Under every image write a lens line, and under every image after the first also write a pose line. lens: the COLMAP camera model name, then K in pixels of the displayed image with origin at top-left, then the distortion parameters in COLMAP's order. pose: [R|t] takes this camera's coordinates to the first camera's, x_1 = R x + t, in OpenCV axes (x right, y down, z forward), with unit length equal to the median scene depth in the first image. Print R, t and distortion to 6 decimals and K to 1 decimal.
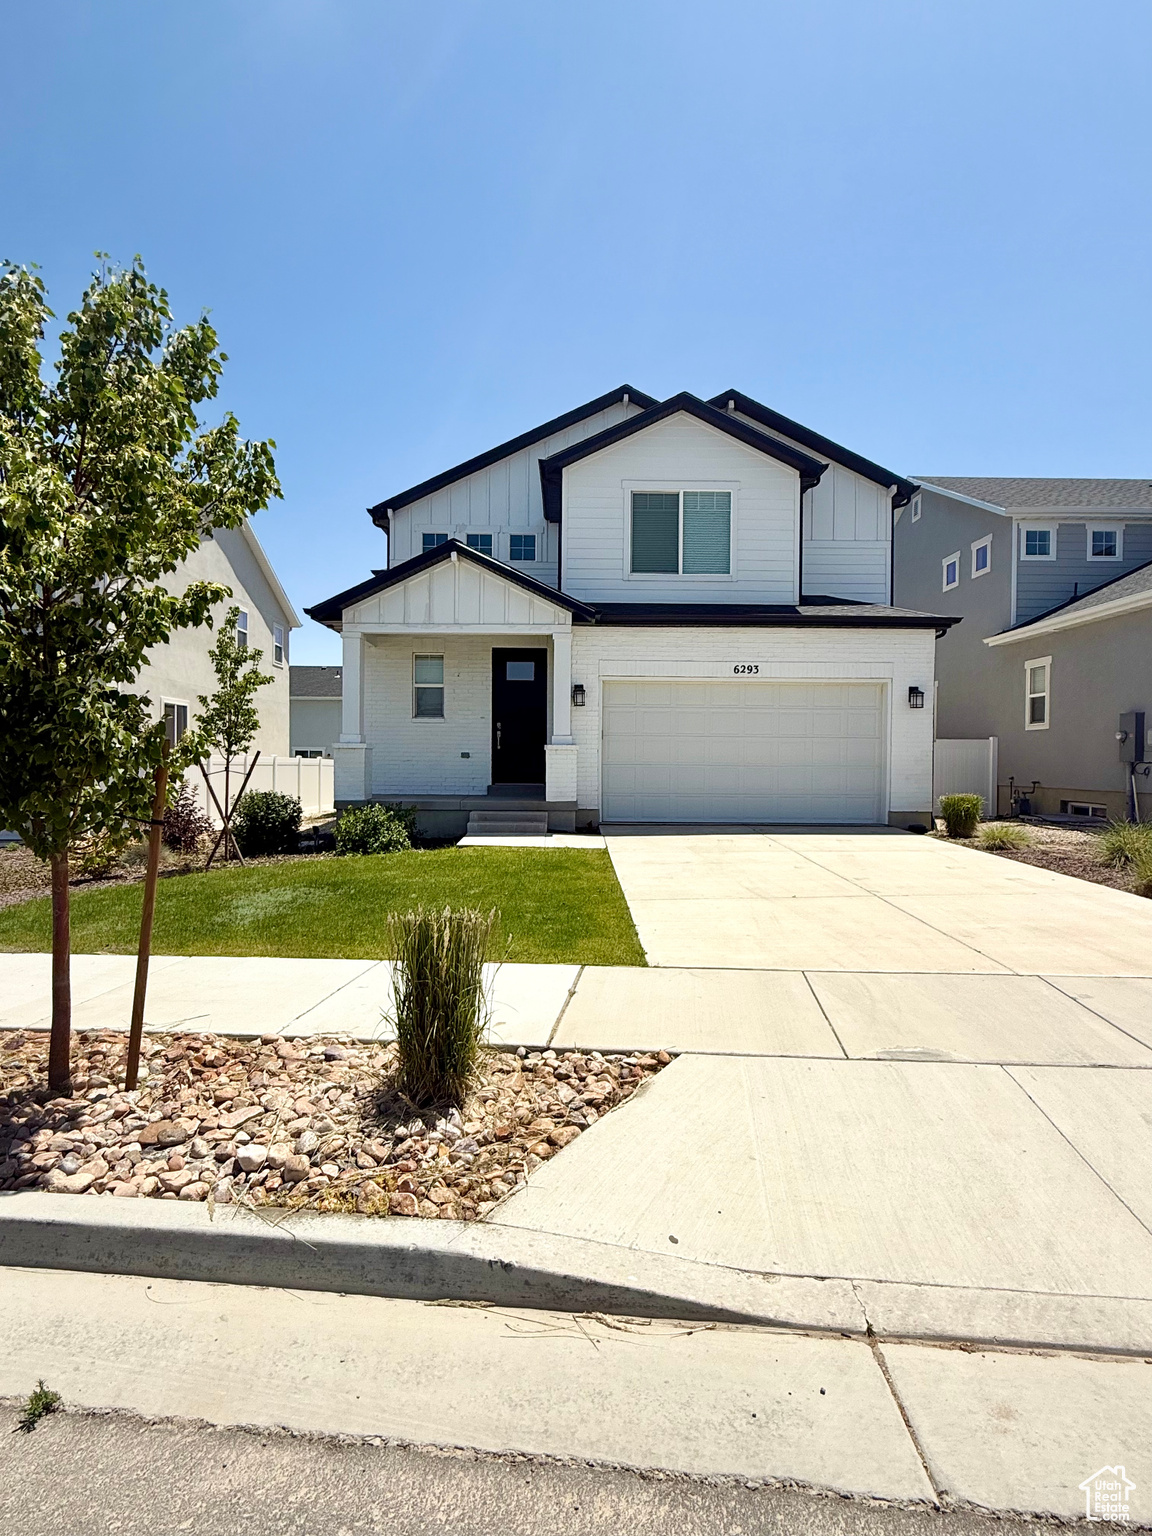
lens RADIAL K [[780.7, 0, 576.0], [0, 780.7, 768.0], [0, 0, 1]] dist [0.000433, 0.000933]
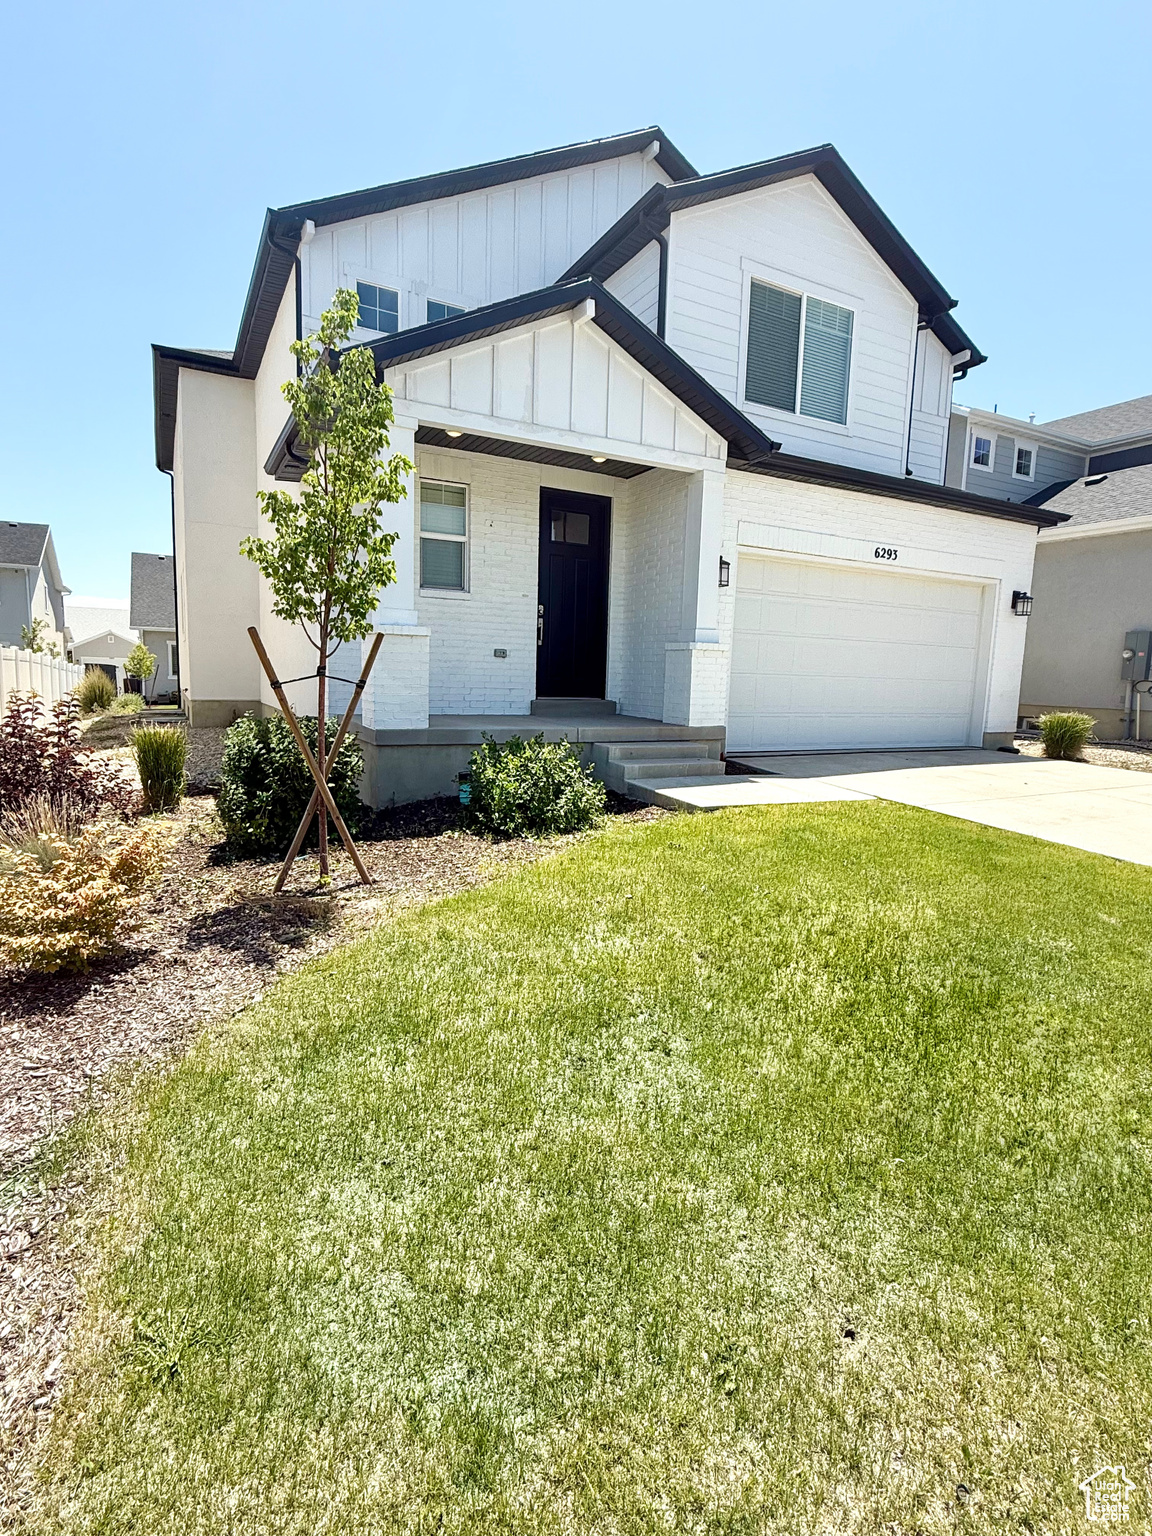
lens RADIAL K [[780.7, 0, 576.0], [0, 780.7, 768.0], [0, 0, 1]] dist [0.000433, 0.000933]
pose [[0.887221, -0.036458, 0.459902, -0.410700], [-0.019723, 0.992964, 0.116763, 0.001094], [-0.460923, -0.112665, 0.880260, 0.418173]]
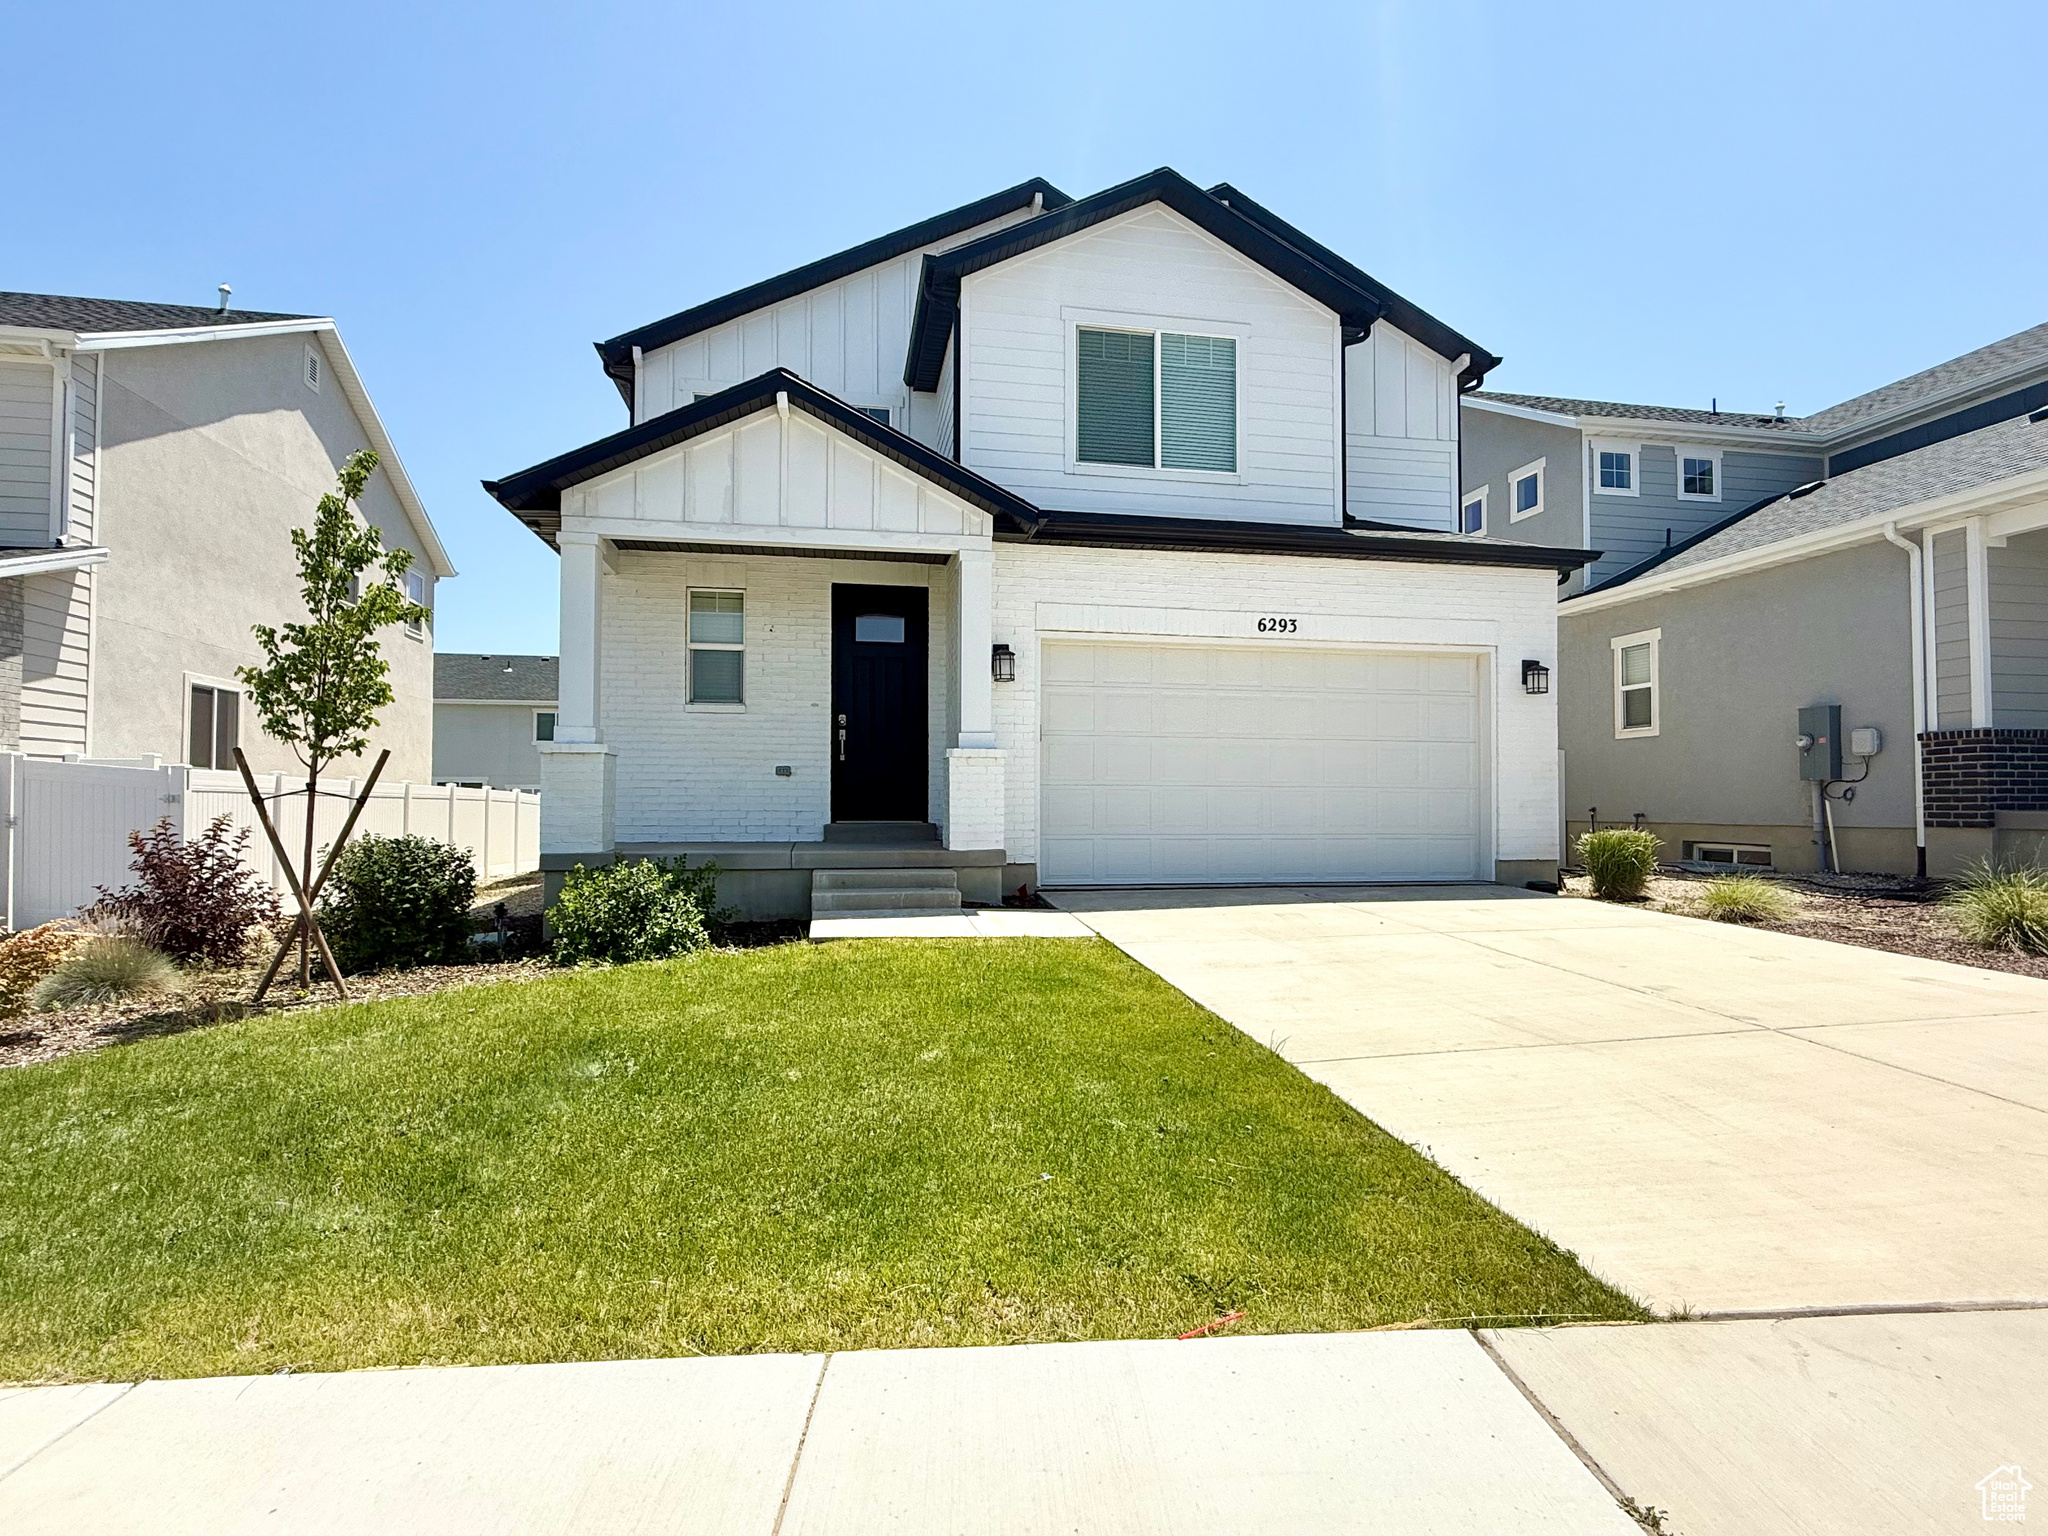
lens RADIAL K [[1040.9, 0, 1029.3], [0, 1040.9, 767.6], [0, 0, 1]] dist [0.000433, 0.000933]
pose [[0.984153, 0.001731, 0.177311, -0.106798], [0.005665, 0.999135, -0.041199, 0.013725], [-0.177229, 0.041550, 0.983292, 0.246727]]
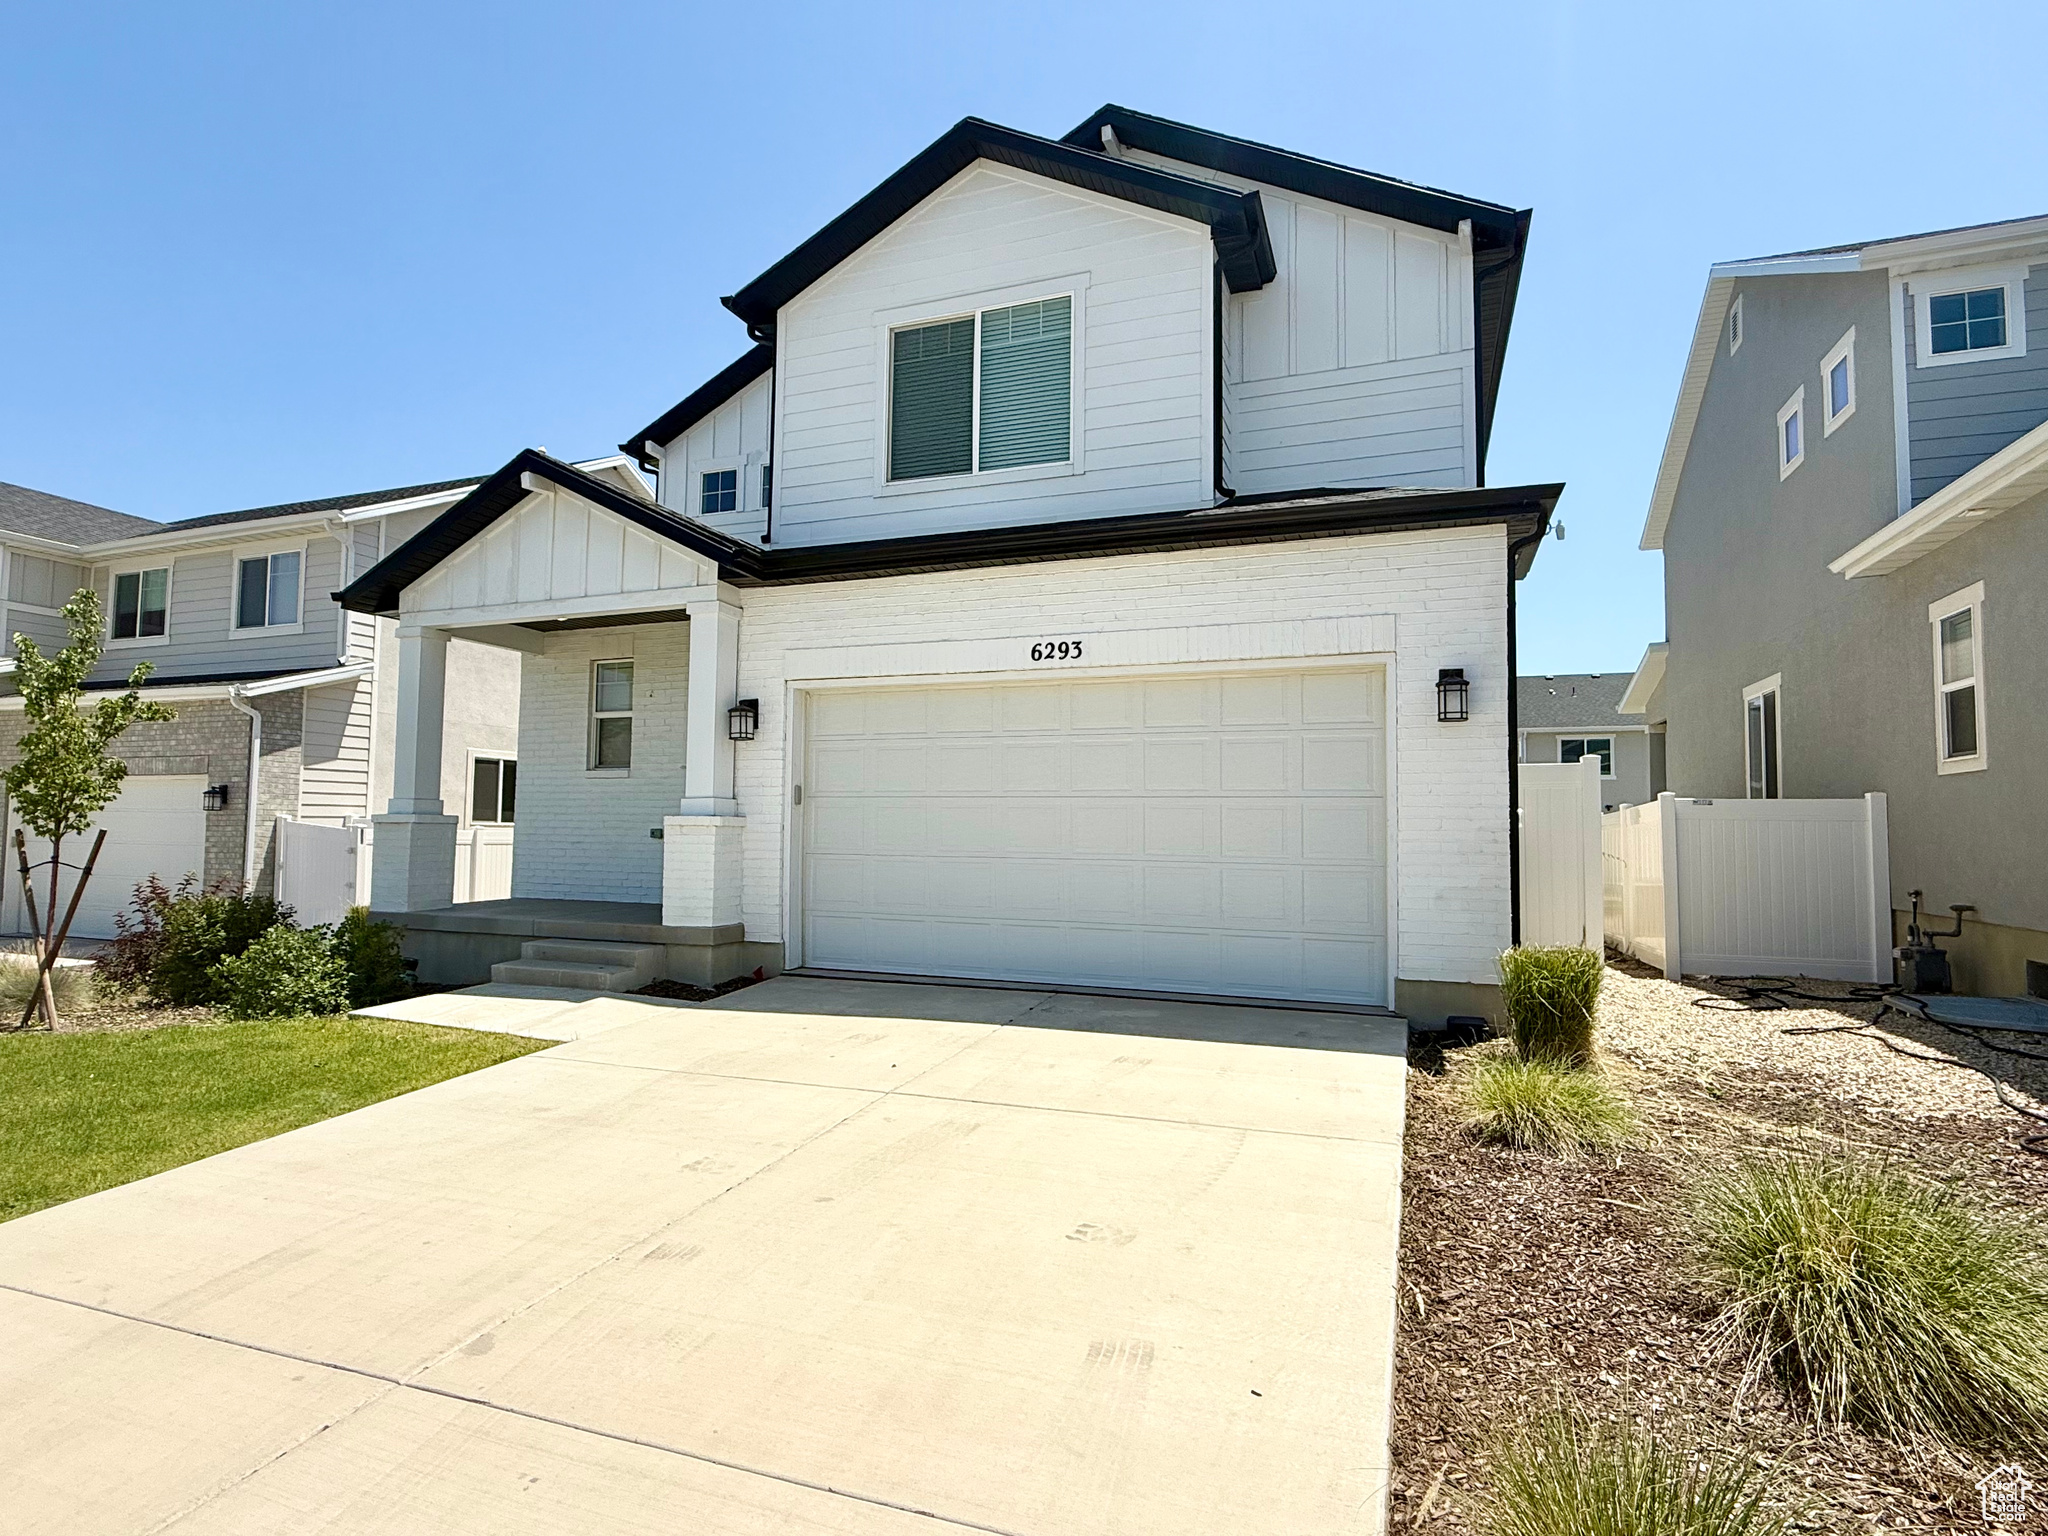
lens RADIAL K [[1040.9, 0, 1029.3], [0, 1040.9, 767.6], [0, 0, 1]] dist [0.000433, 0.000933]
pose [[0.932488, -0.018923, -0.360705, 0.410409], [-0.006836, 0.997523, -0.070004, -0.014087], [0.361136, 0.067744, 0.930049, 0.413802]]
